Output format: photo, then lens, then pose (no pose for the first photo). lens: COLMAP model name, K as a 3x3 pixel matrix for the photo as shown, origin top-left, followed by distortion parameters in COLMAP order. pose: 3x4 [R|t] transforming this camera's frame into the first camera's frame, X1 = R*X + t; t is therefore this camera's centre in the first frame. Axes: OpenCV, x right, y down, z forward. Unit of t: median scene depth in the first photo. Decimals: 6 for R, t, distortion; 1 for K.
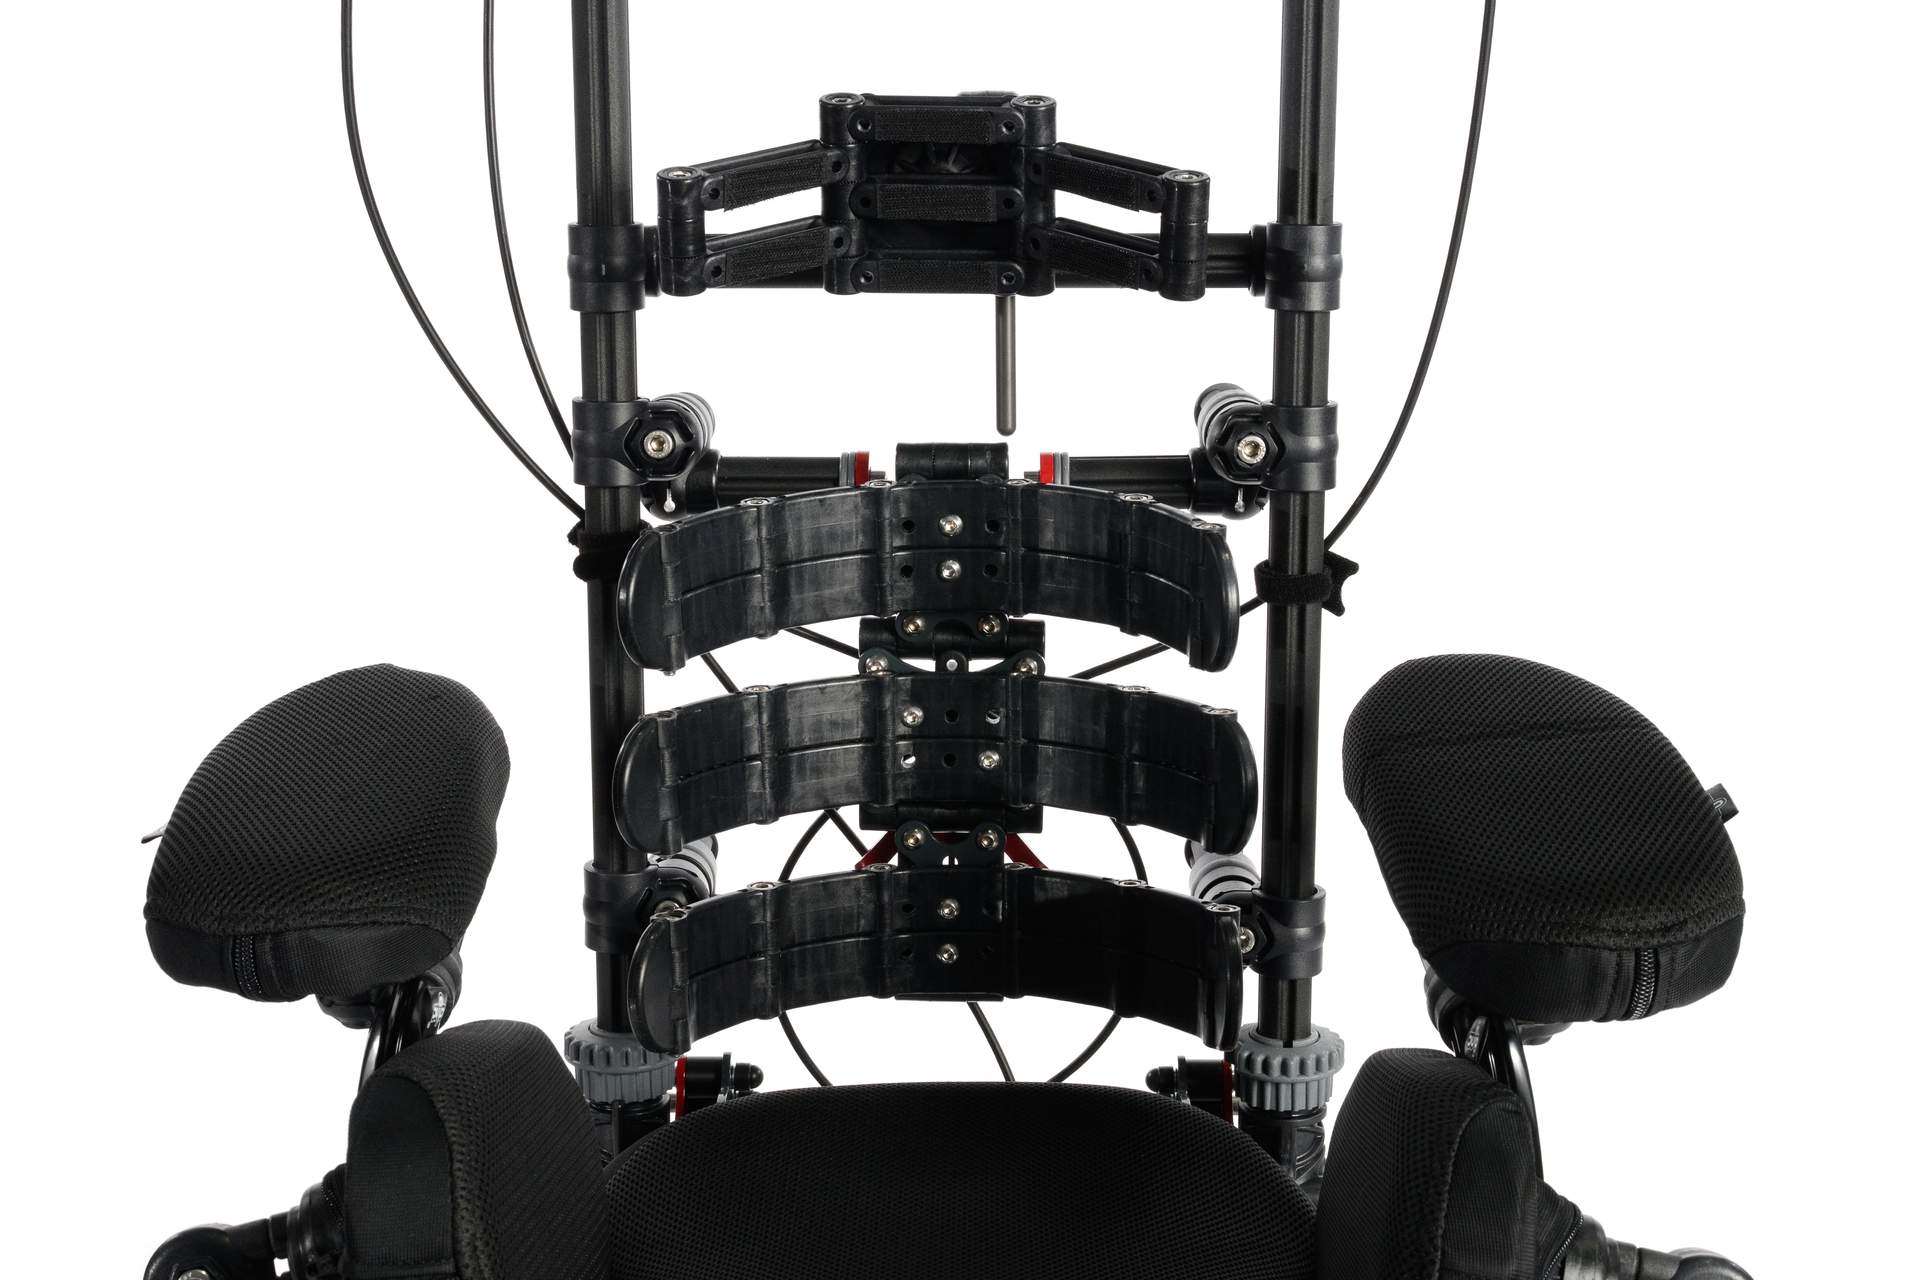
lens RADIAL K [[3015.6, 0, 969.8], [0, 3015.6, 632.4], [0, 0, 1]] dist [-0.056224, 0.000000]
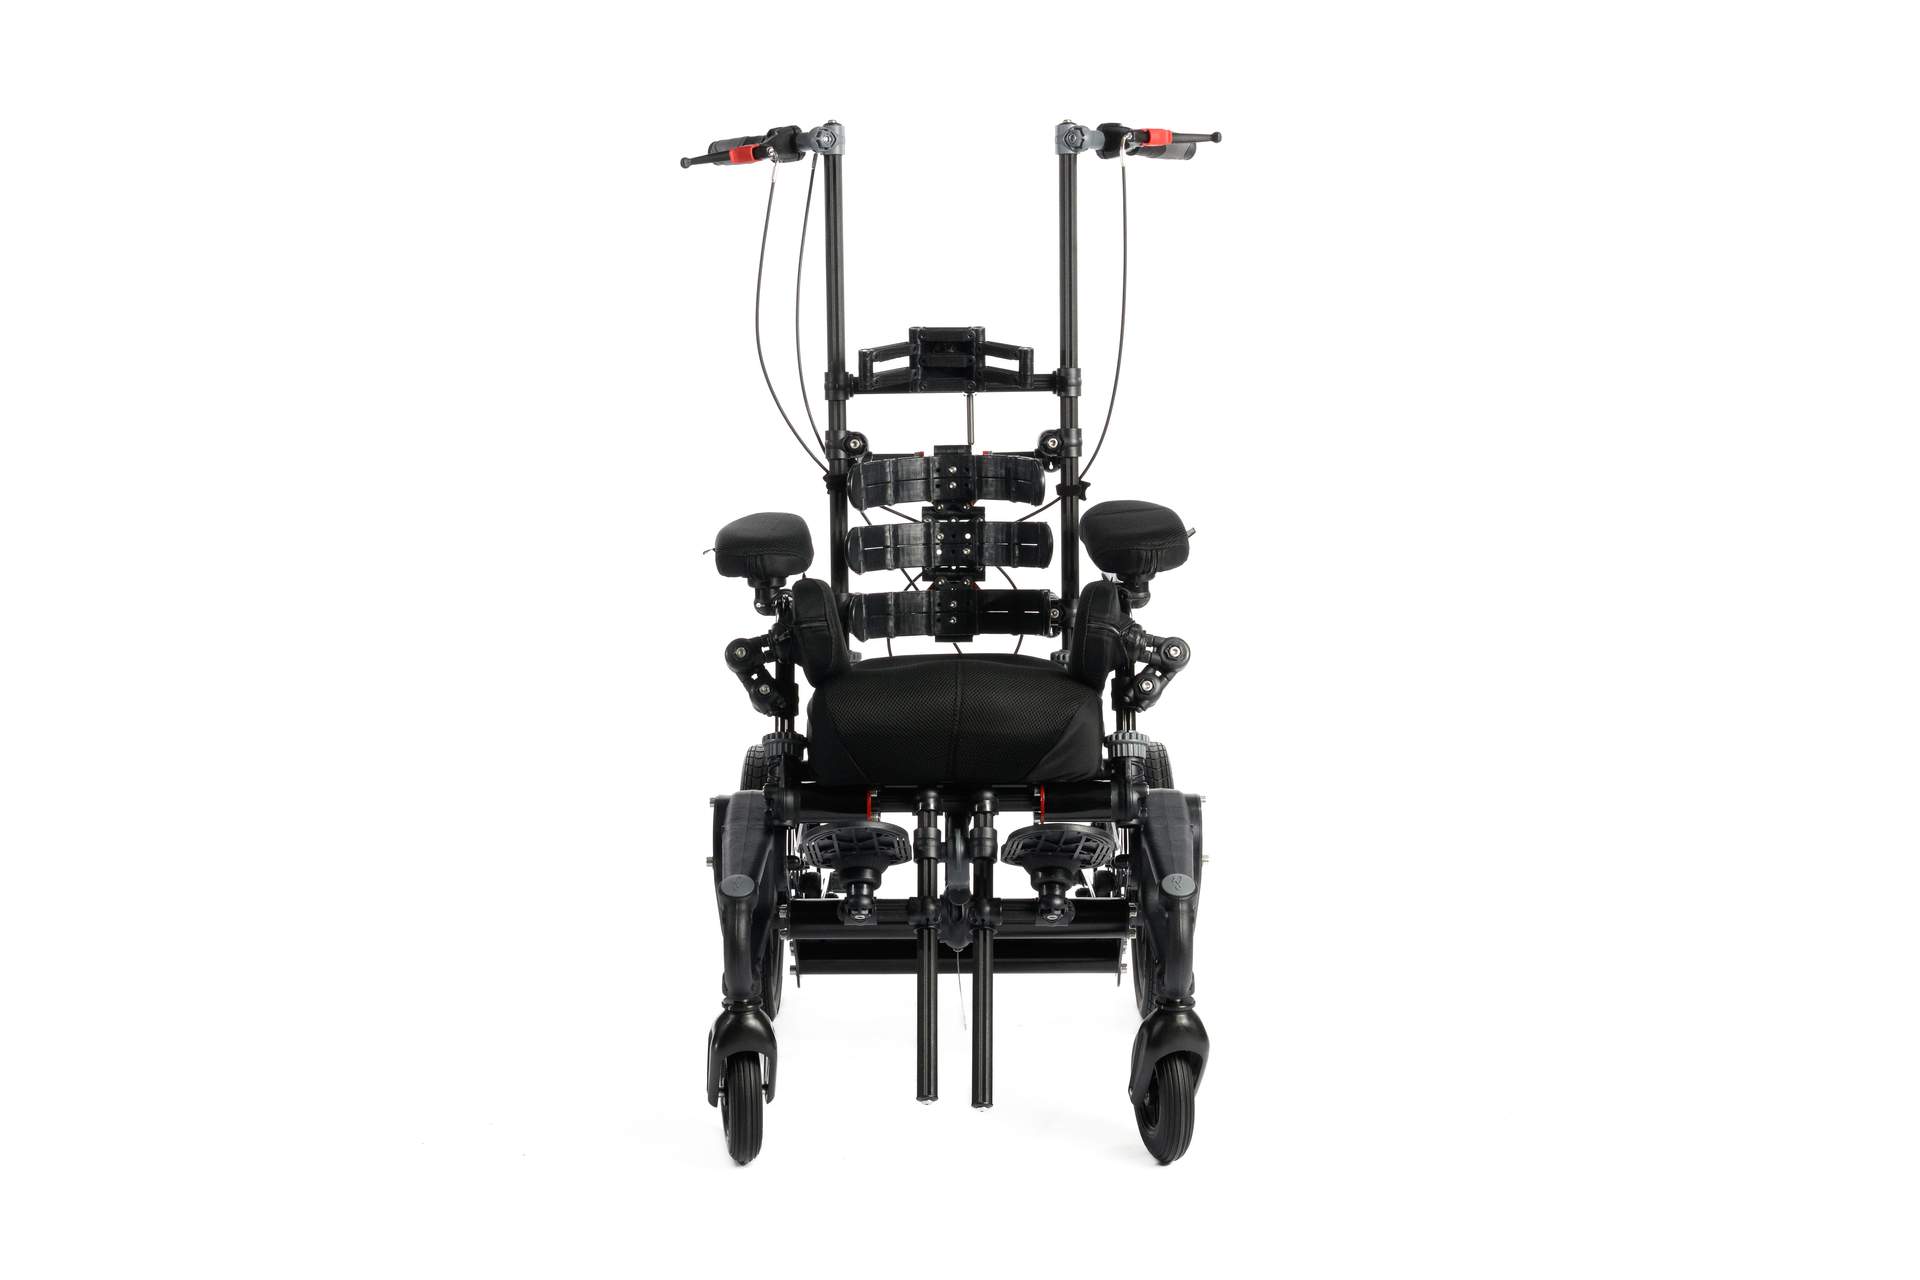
lens RADIAL K [[3015.6, 0, 873.8], [0, 3015.6, 607.0], [0, 0, 1]] dist [-0.056224, 0.000000]
pose [[0.999789, -0.010217, -0.017826, -0.032975], [0.007622, 0.990120, -0.140013, 0.523931], [0.019081, 0.139847, 0.989989, -1.965367]]
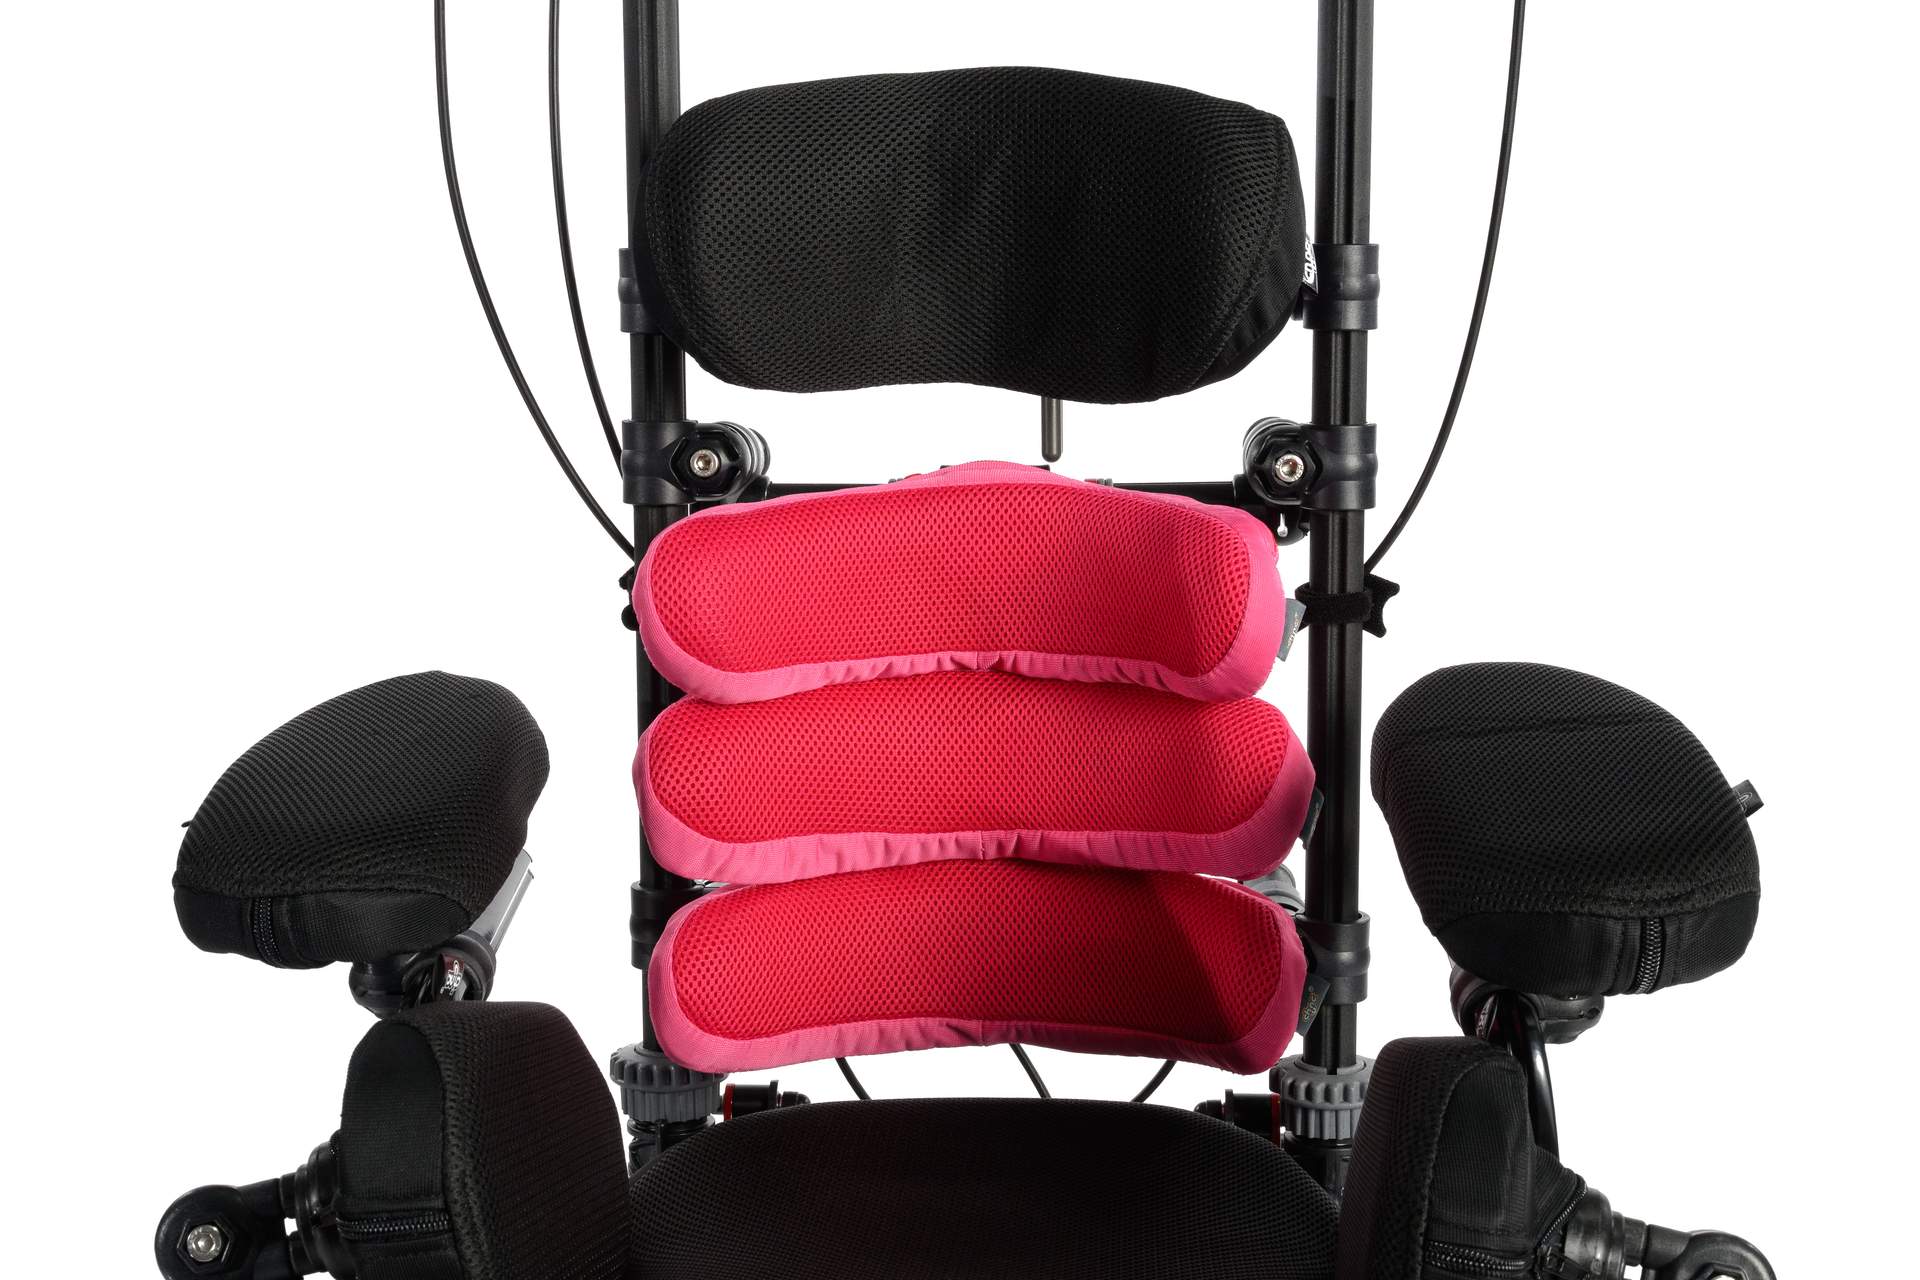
lens RADIAL K [[3015.6, 0, 967.9], [0, 3015.6, 635.1], [0, 0, 1]] dist [-0.056224, 0.000000]
pose [[0.998265, 0.003175, -0.058791, 0.046018], [-0.007104, 0.997745, -0.066748, 0.063611], [0.058447, 0.067050, 0.996036, -0.005302]]
